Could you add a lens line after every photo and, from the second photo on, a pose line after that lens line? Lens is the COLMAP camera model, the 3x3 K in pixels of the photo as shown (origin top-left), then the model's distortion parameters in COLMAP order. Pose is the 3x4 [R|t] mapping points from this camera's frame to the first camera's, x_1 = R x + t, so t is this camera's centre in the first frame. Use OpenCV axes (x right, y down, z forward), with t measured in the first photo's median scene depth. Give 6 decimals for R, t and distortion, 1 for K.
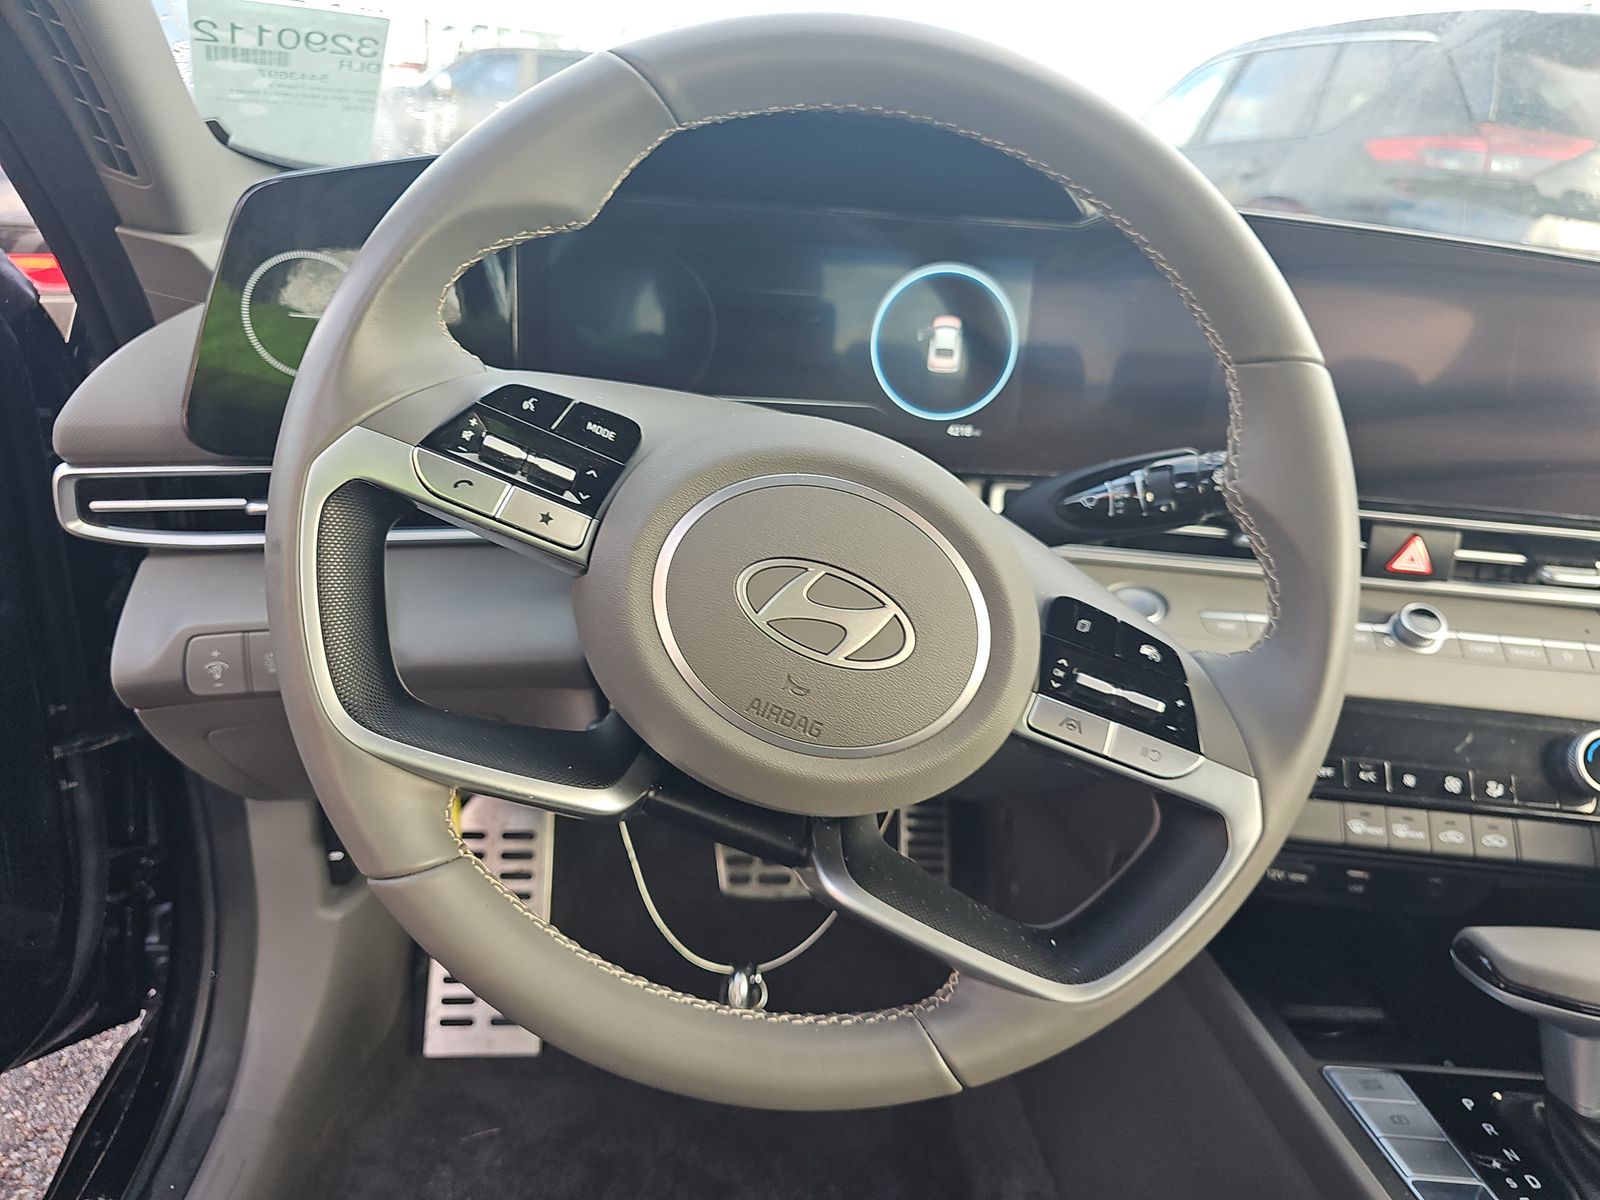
lens RADIAL K [[1097.9, 0, 800.0], [0, 1097.9, 600.0], [0, 0, 1]] dist [0.004549, -0.020363]
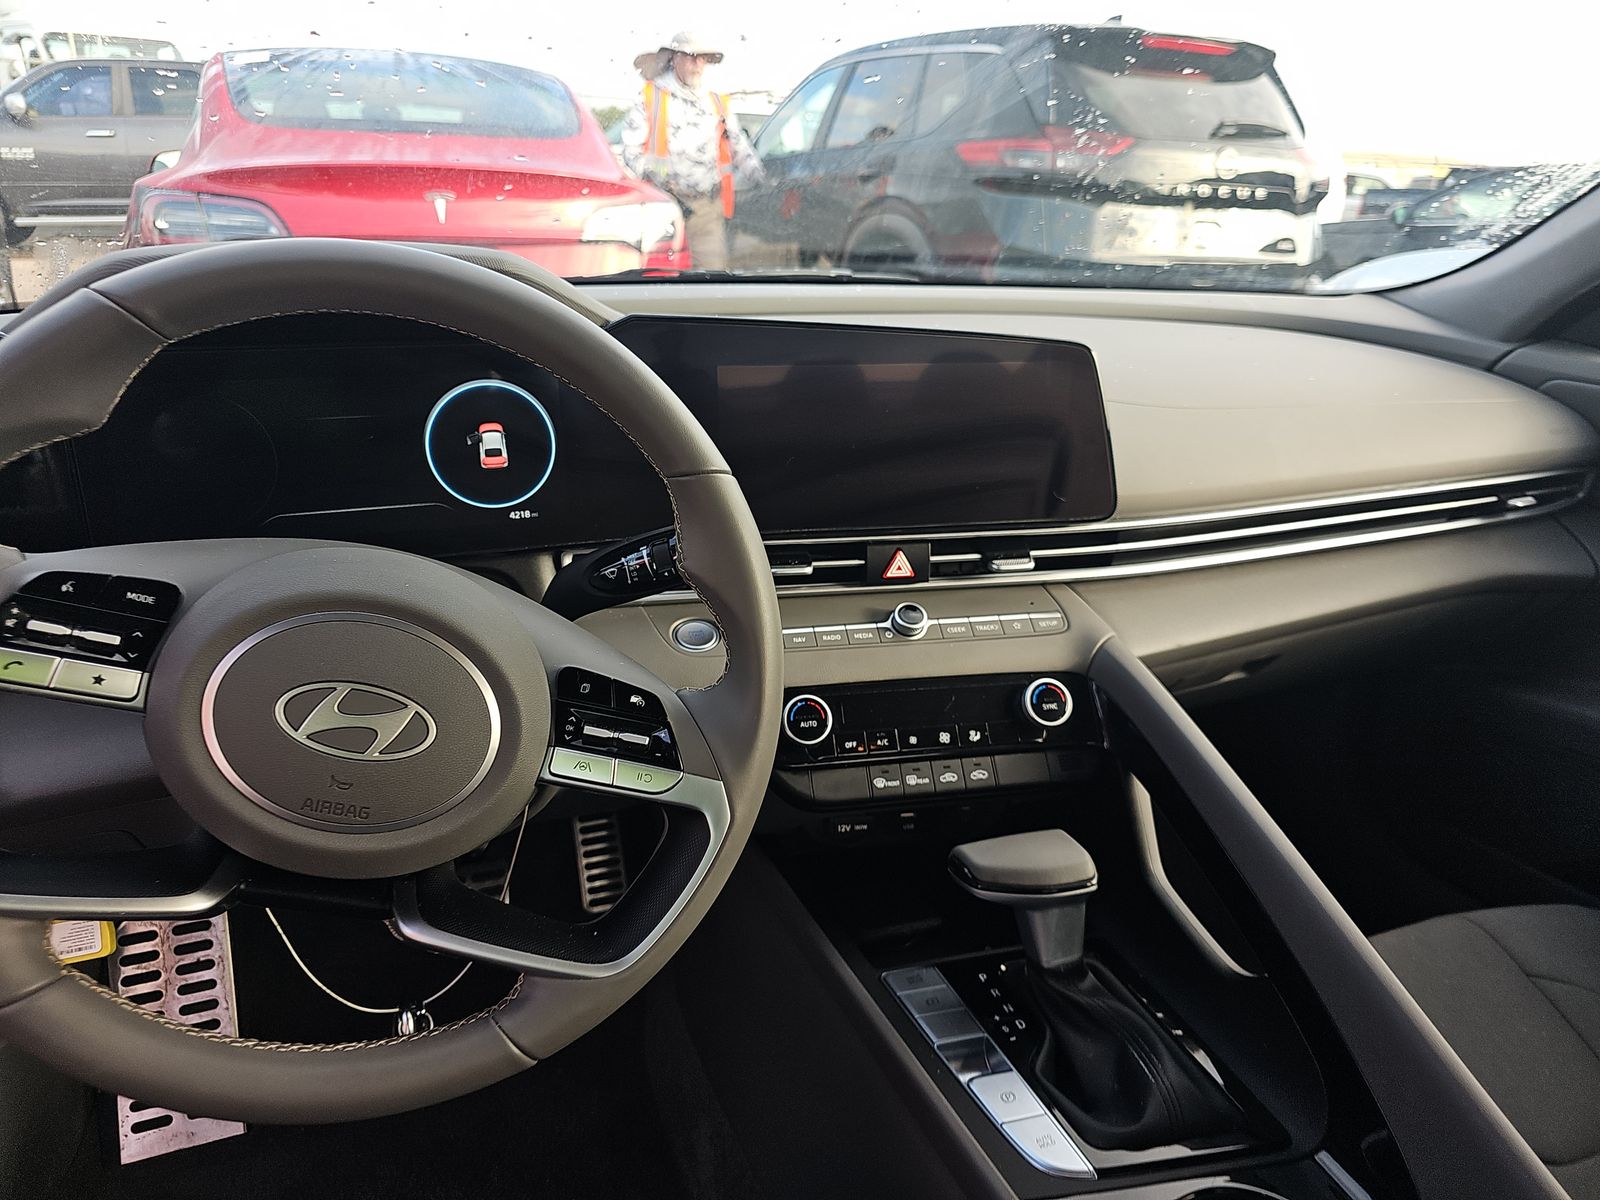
lens RADIAL K [[1086.4, 0, 814.7], [0, 1086.4, 596.8], [0, 0, 1]] dist [0.035434, -0.053064]
pose [[0.954963, -0.144453, 0.259187, 0.148332], [0.143251, 0.989404, 0.023623, -0.055727], [-0.259854, 0.014570, 0.965538, -0.234955]]
